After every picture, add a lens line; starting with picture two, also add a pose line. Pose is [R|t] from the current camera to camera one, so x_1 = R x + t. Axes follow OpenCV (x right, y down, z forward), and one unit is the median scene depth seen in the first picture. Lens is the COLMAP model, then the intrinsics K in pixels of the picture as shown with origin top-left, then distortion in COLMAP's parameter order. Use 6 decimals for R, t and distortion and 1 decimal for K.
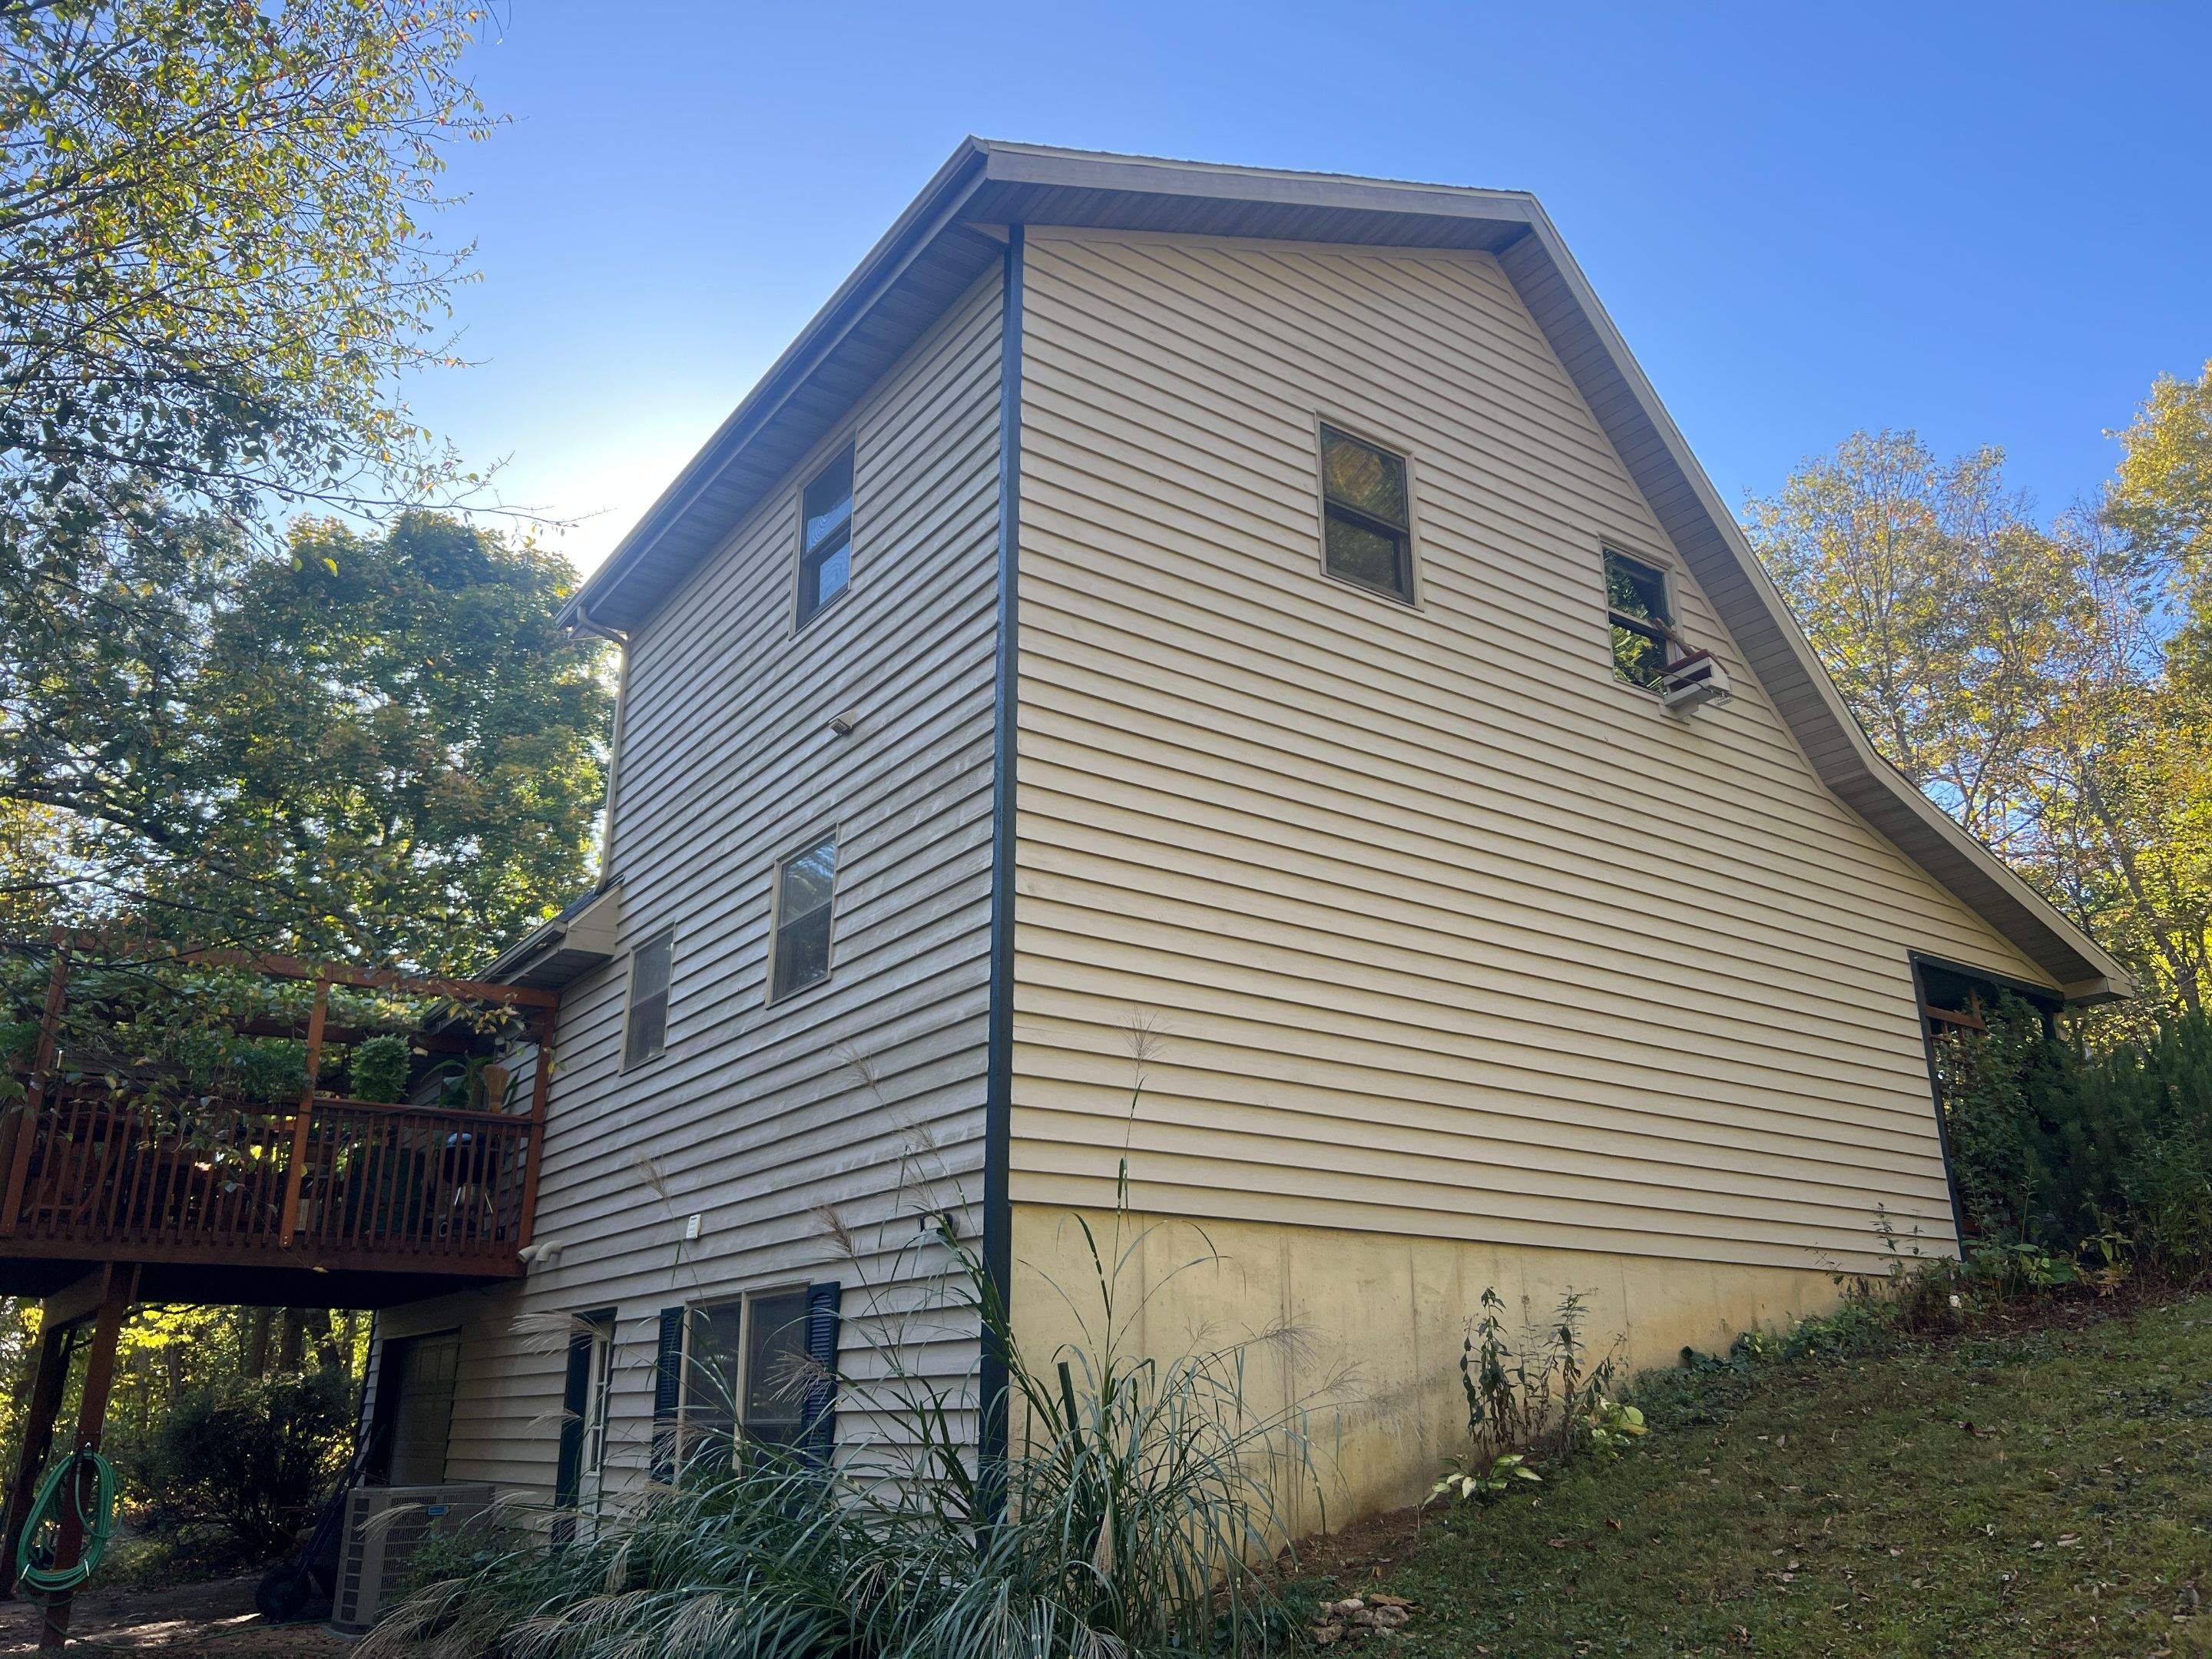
lens RADIAL K [[1676.6, 0, 1064.3], [0, 1676.6, 837.6], [0, 0, 1]] dist [-0.005565, -0.002185]
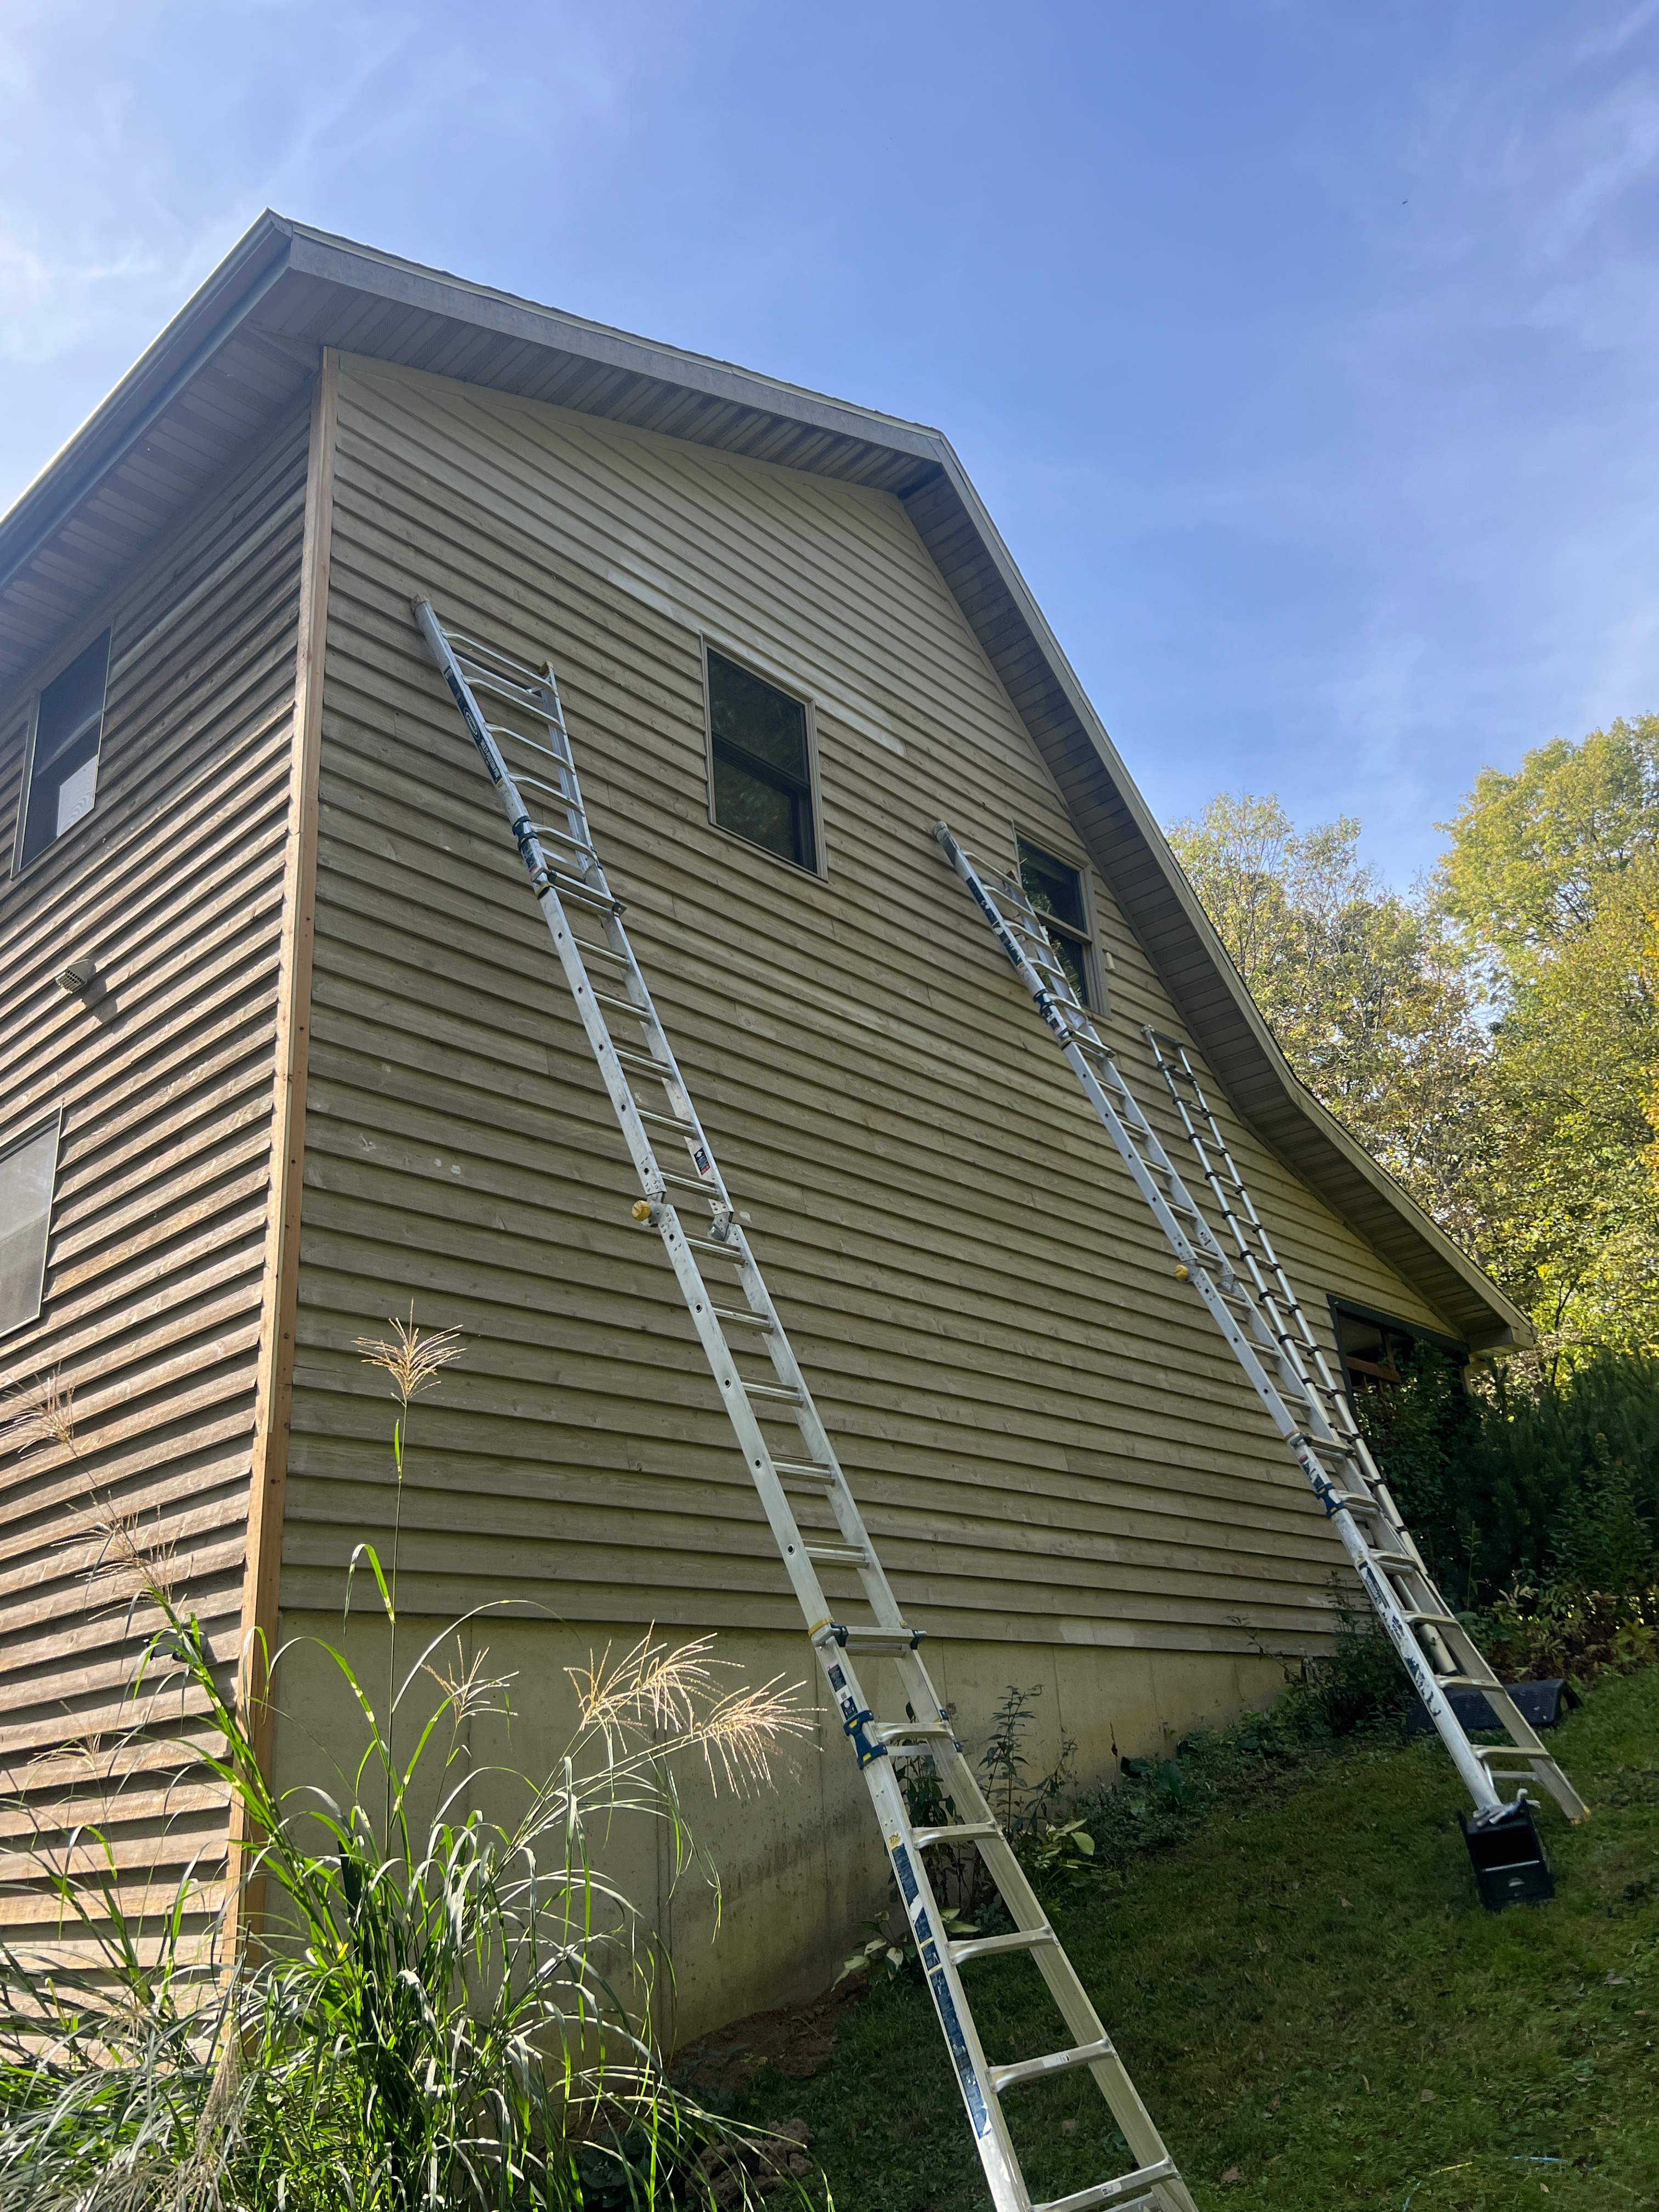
lens RADIAL K [[1763.4, 0, 829.5], [0, 1763.4, 1106.0], [0, 0, 1]] dist [0.038419, -0.006527]
pose [[0.971050, 0.021854, 0.237874, 0.006556], [-0.005996, 0.997722, -0.067186, 0.037980], [-0.238801, 0.063815, 0.968970, 0.143923]]
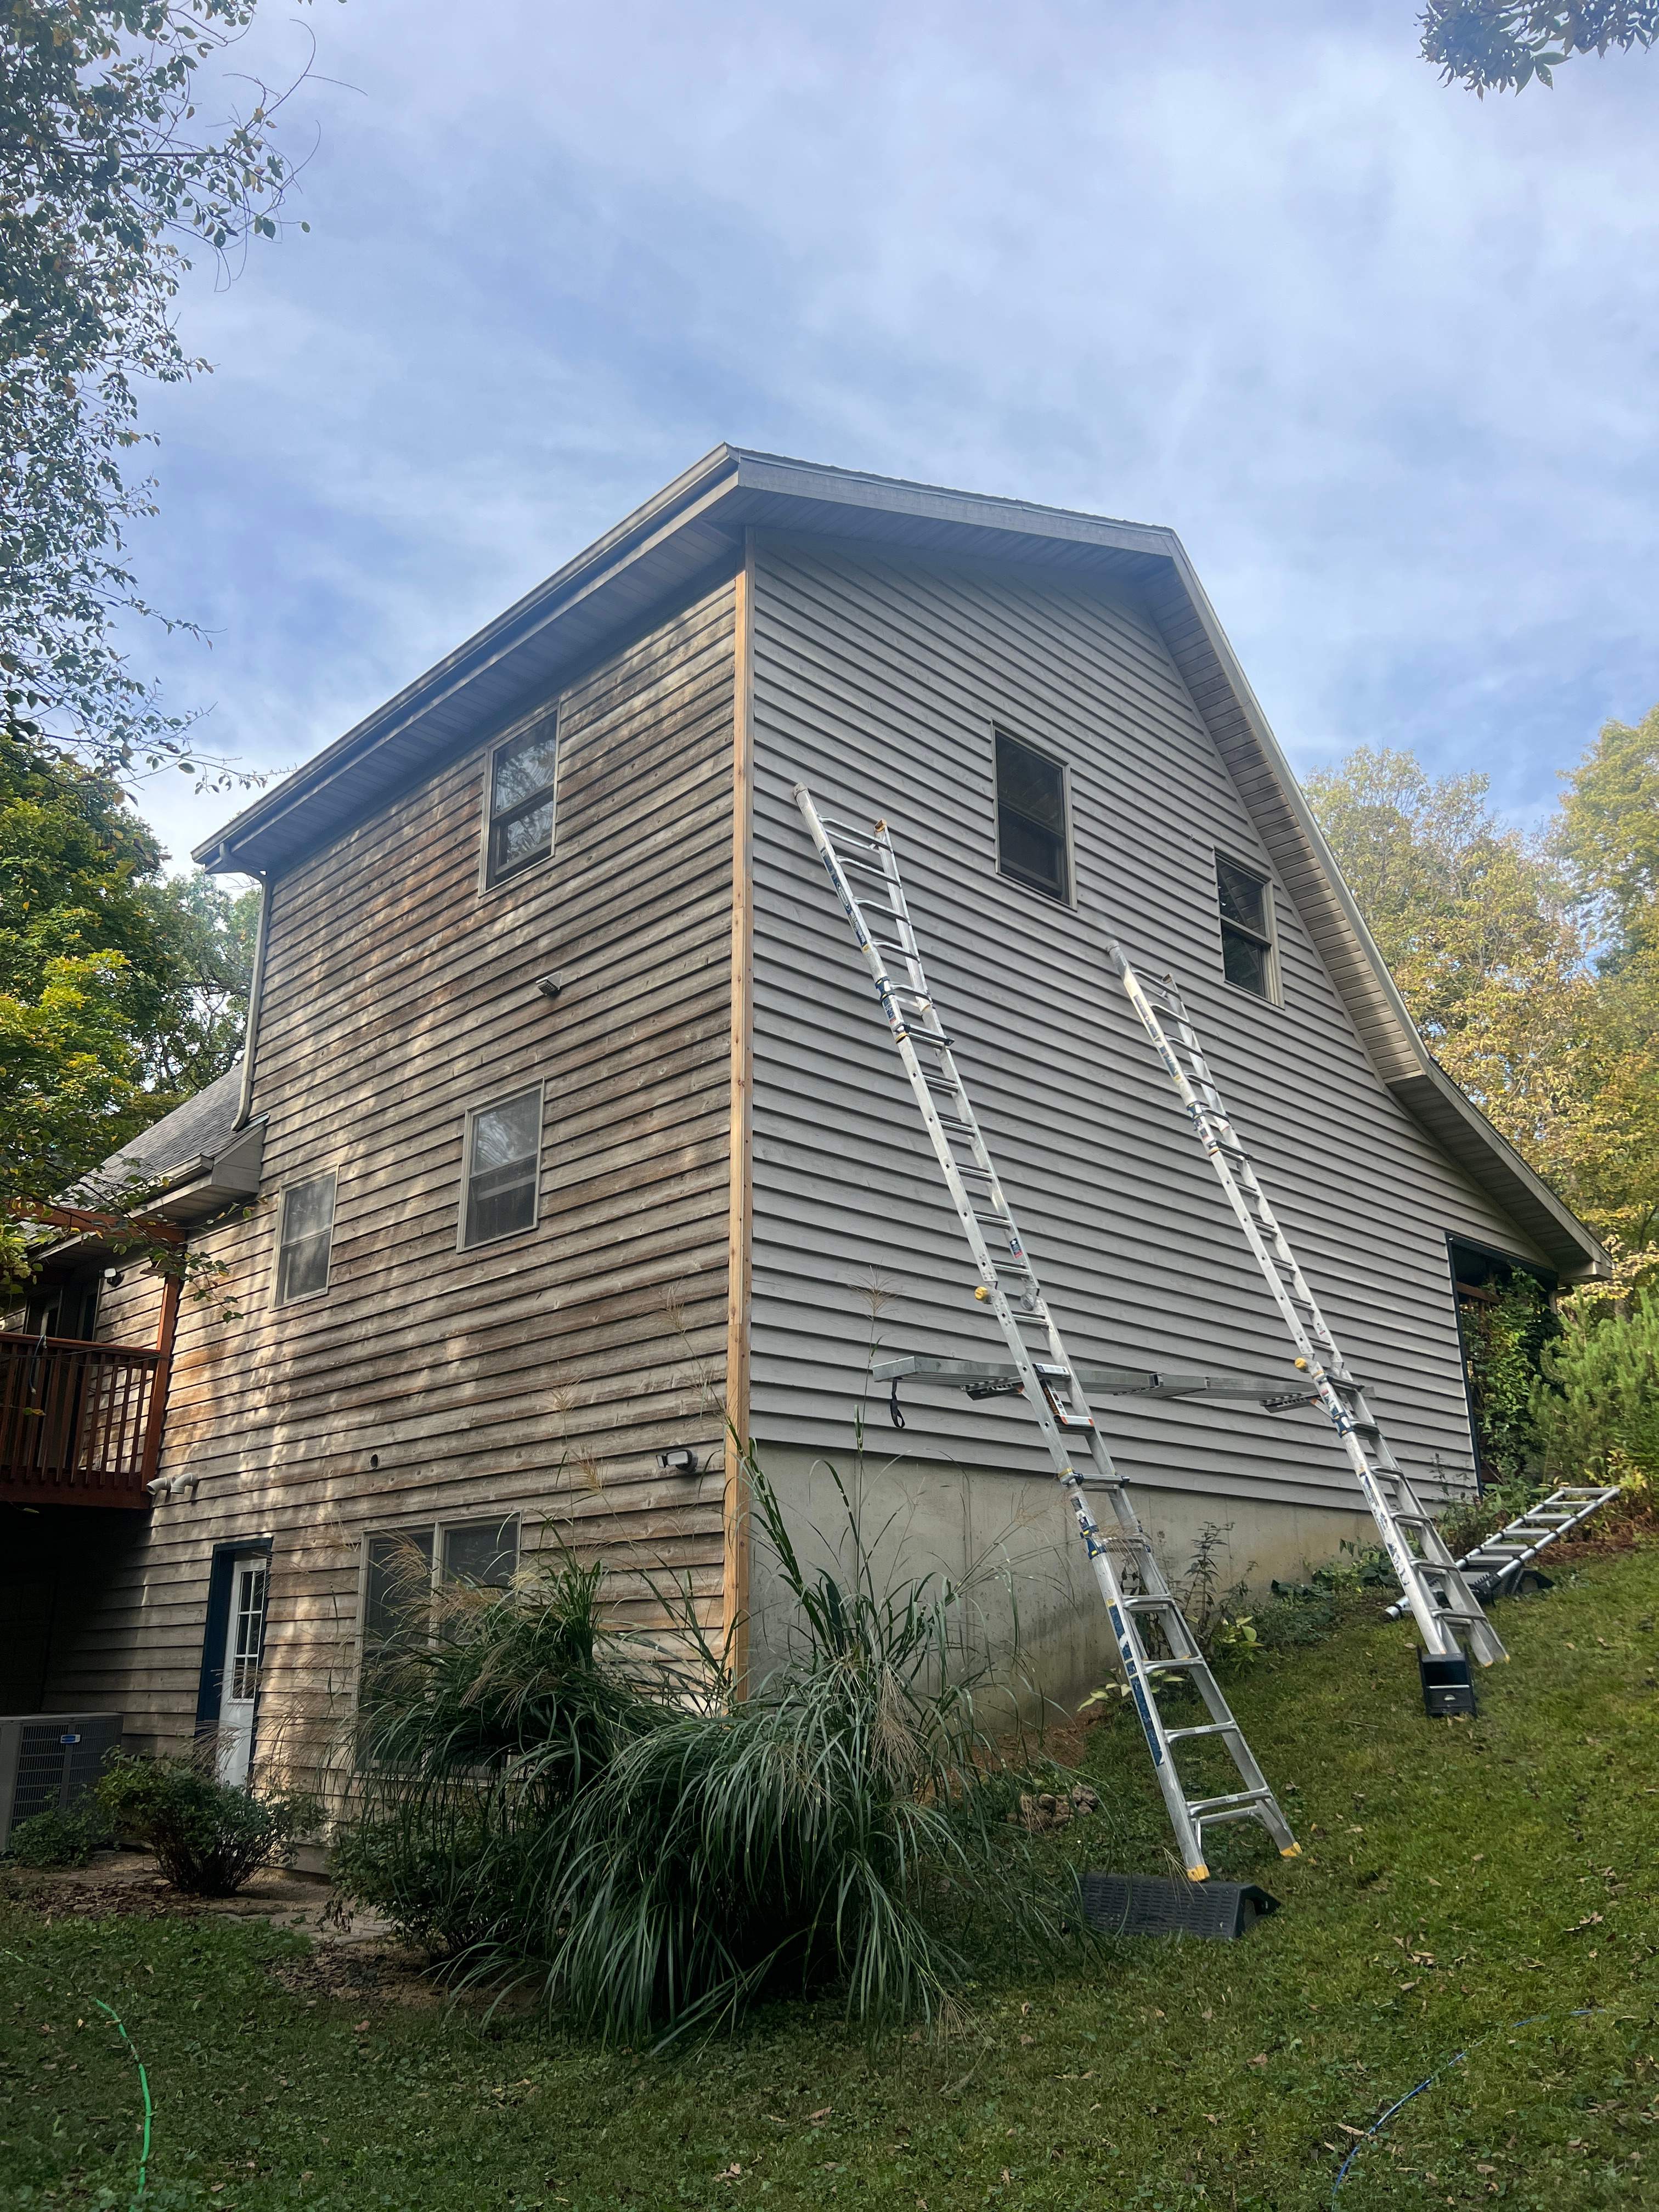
lens RADIAL K [[1668.1, 0, 788.1], [0, 1668.1, 1117.9], [0, 0, 1]] dist [0.024145, -0.000569]
pose [[0.987018, 0.045034, 0.154164, -0.135511], [-0.048551, 0.998638, 0.019124, -0.011418], [-0.153093, -0.026361, 0.987860, -0.057488]]
